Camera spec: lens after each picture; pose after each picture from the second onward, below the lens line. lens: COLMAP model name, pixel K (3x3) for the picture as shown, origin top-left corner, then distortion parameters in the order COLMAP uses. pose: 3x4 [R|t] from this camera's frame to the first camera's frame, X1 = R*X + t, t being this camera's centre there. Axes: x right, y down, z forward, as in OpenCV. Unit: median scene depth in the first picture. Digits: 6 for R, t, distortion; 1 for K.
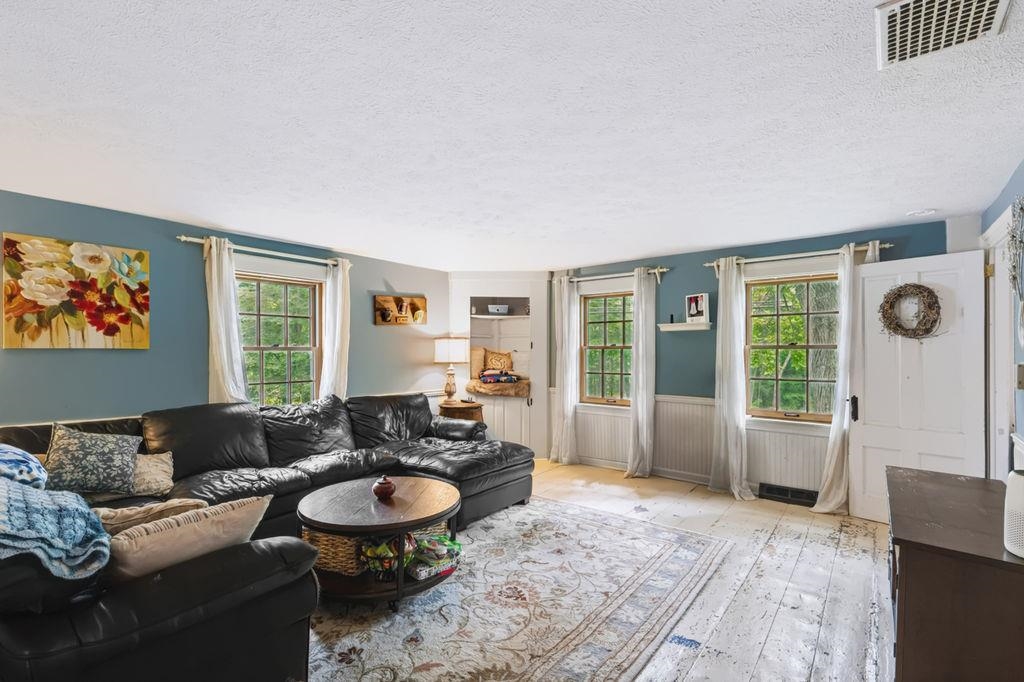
lens RADIAL K [[465.5, 0, 508.8], [0, 465.5, 347.1], [0, 0, 1]] dist [0.004748, 0.000904]
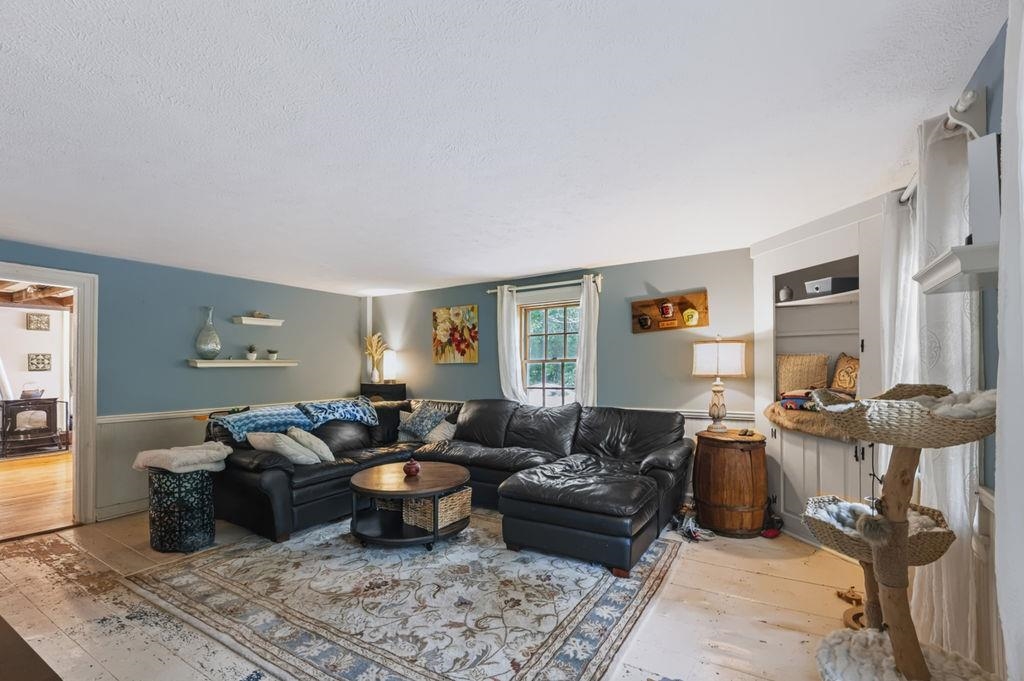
lens RADIAL K [[465.5, 0, 510.6], [0, 465.5, 360.3], [0, 0, 1]] dist [0.004748, 0.000904]
pose [[0.106677, -0.012013, -0.994221, 0.903352], [0.024708, 0.999650, -0.009428, 0.013110], [0.993987, -0.023559, 0.106936, 0.954100]]
